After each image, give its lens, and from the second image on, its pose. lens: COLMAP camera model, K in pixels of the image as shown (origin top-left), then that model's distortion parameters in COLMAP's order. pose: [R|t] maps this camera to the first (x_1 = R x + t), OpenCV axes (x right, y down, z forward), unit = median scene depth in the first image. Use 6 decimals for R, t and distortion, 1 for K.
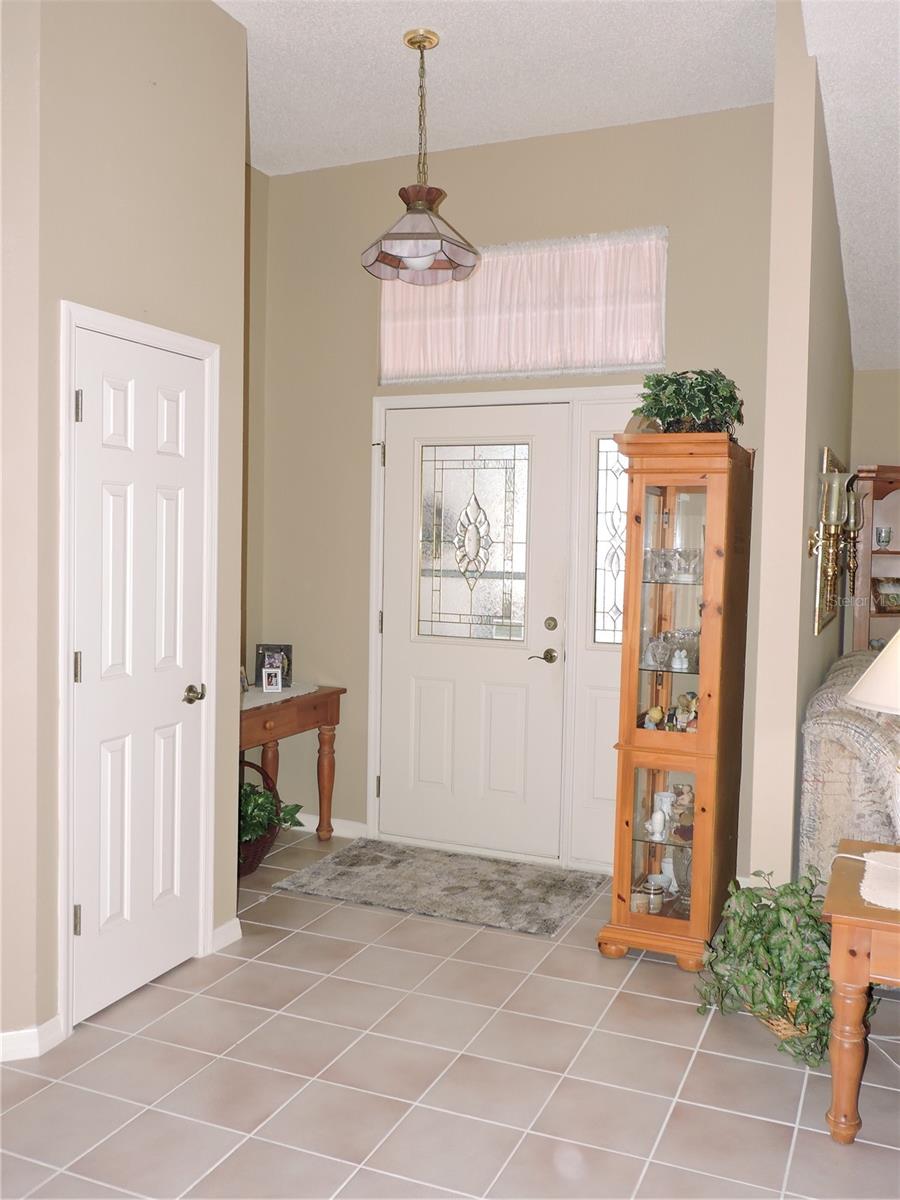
lens RADIAL K [[1068.9, 0, 452.3], [0, 1068.9, 594.8], [0, 0, 1]] dist [-0.014085, 0.010697]
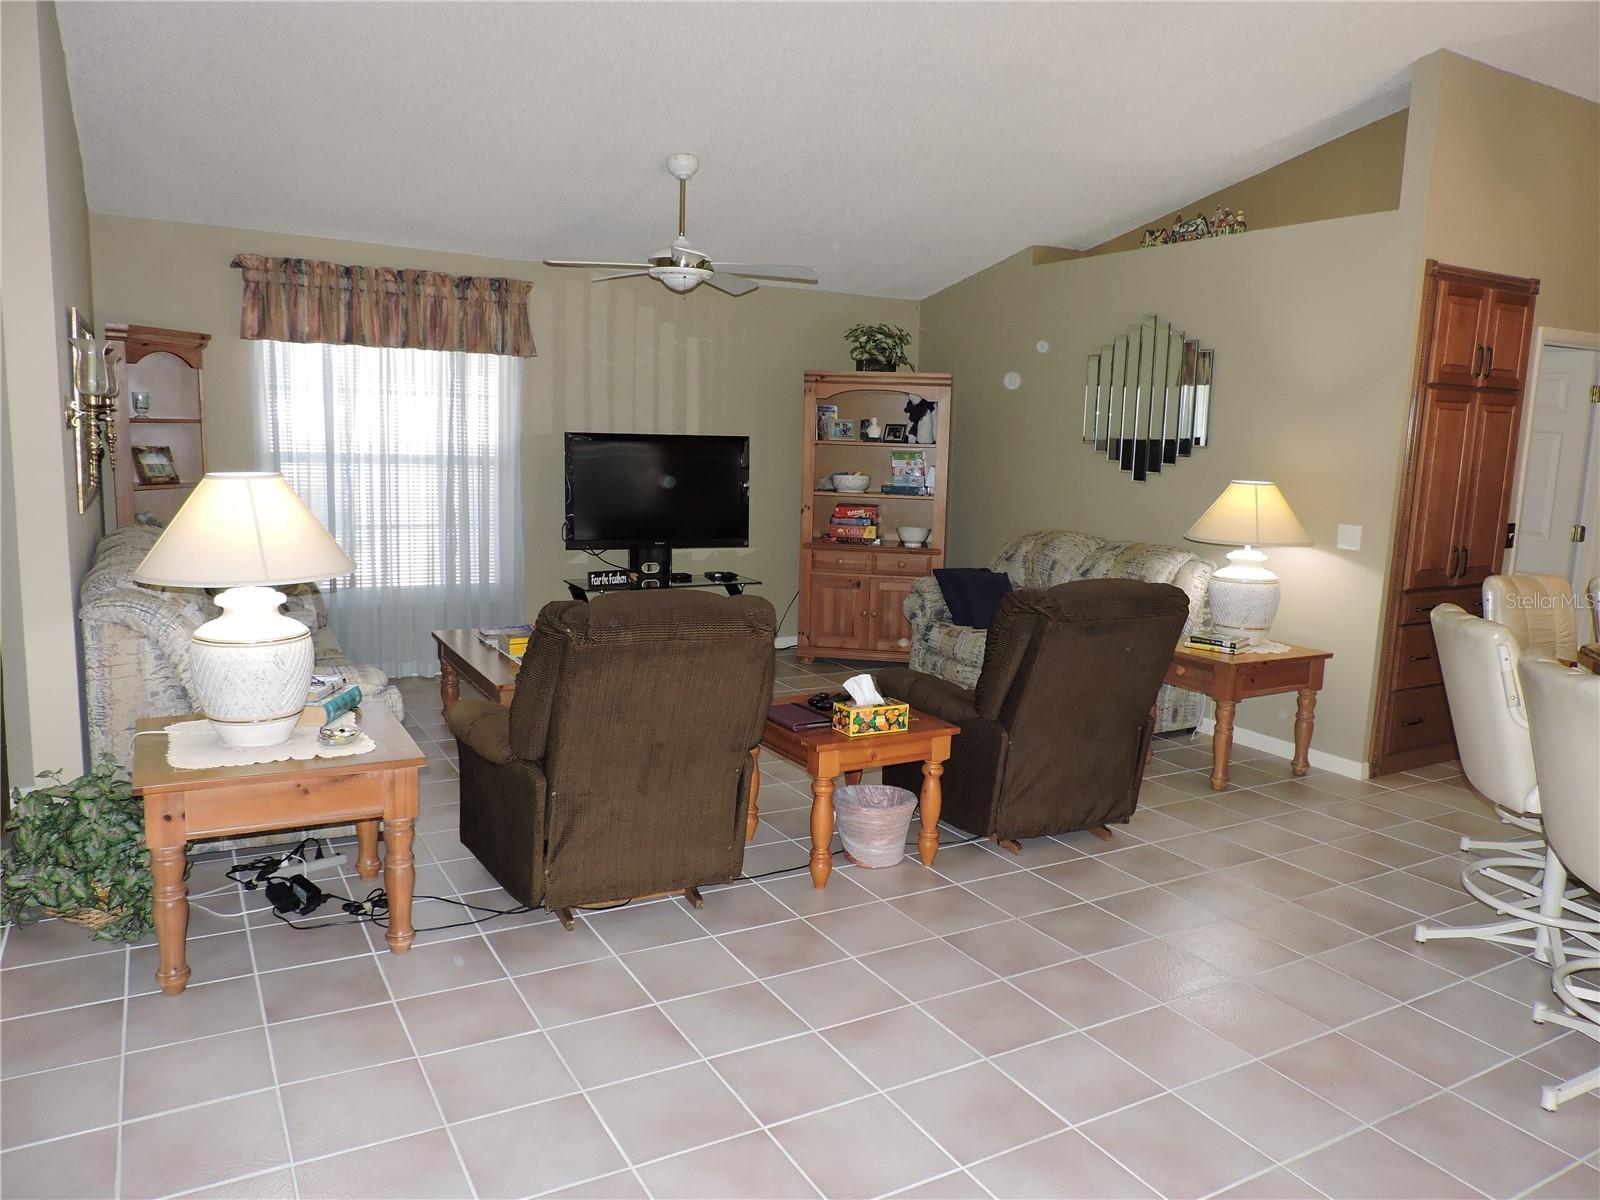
lens RADIAL K [[1136.0, 0, 809.0], [0, 1136.0, 600.0], [0, 0, 1]] dist [-0.020825, 0.003050]
pose [[0.602922, -0.116803, 0.789203, -0.066766], [0.016632, 0.990850, 0.133941, -0.009604], [-0.797626, -0.067630, 0.599348, -0.107878]]
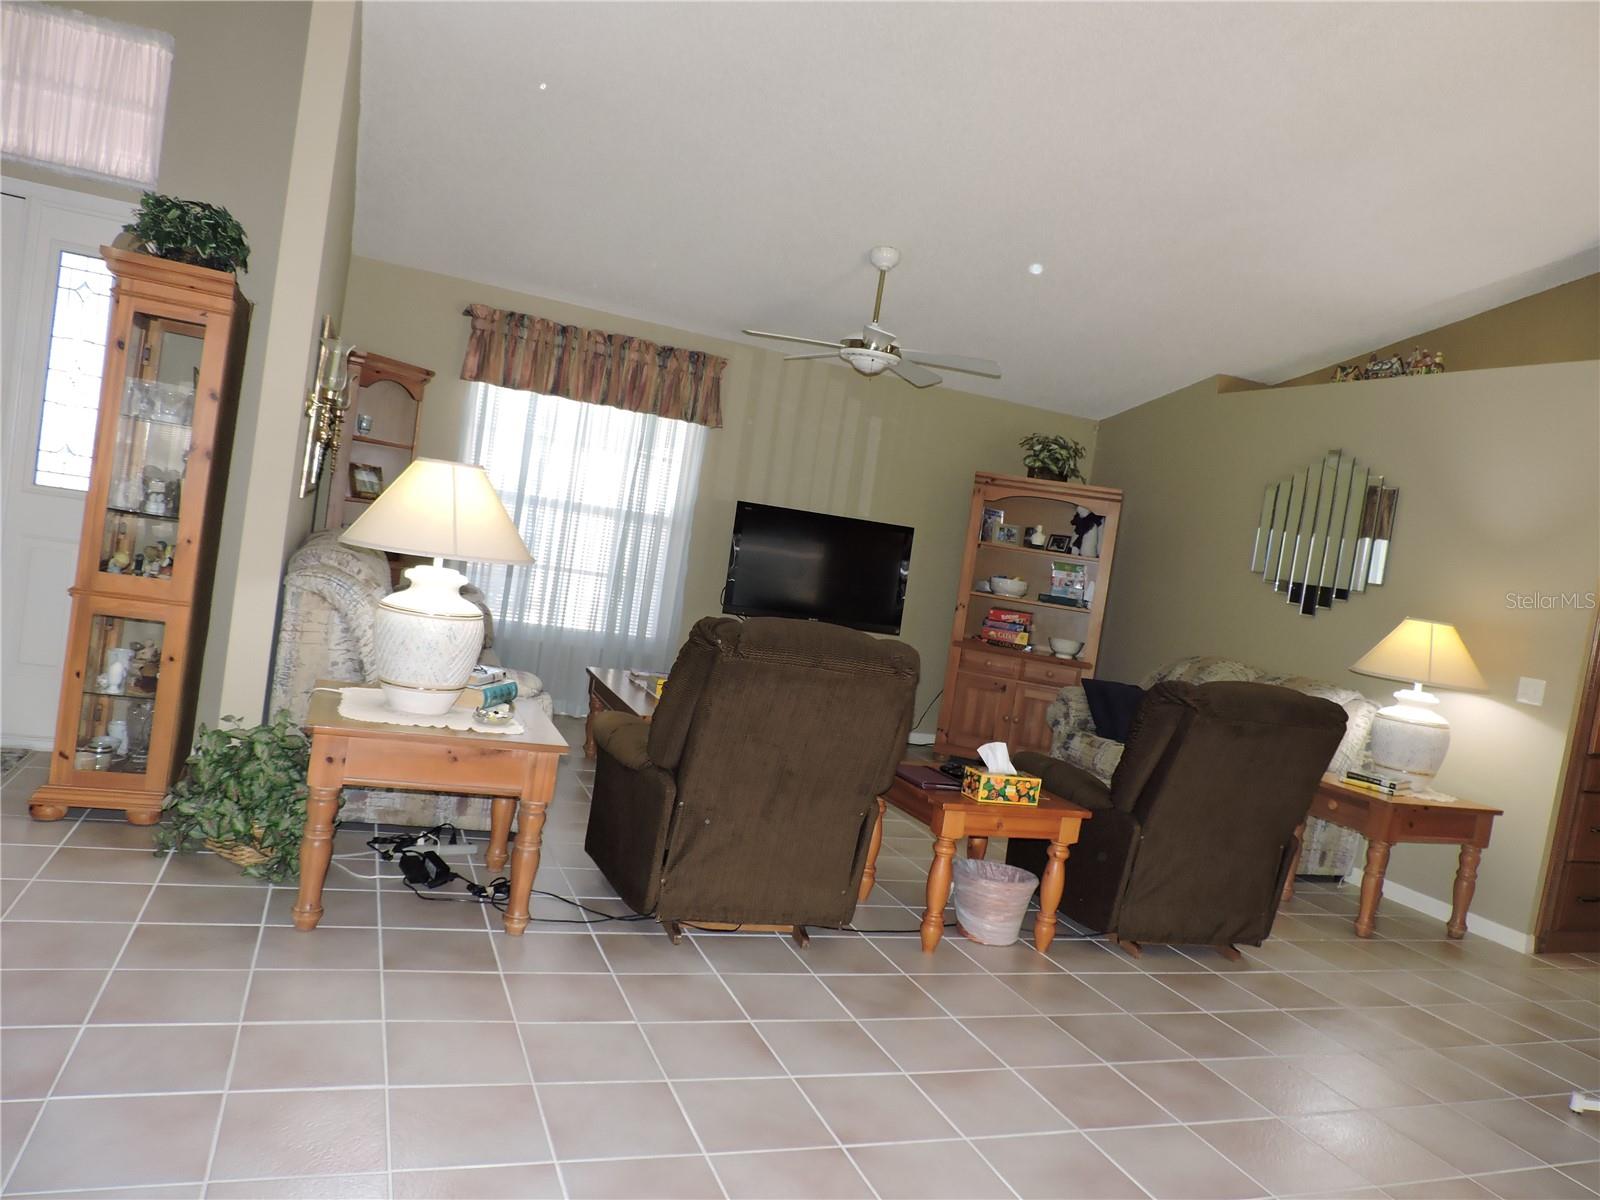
lens RADIAL K [[1136.0, 0, 809.2], [0, 1136.0, 600.3], [0, 0, 1]] dist [-0.020825, 0.003050]
pose [[0.705107, 0.052978, 0.707119, -0.085169], [-0.104760, 0.994045, 0.029987, 0.058006], [-0.701320, -0.095222, 0.706458, -0.126852]]
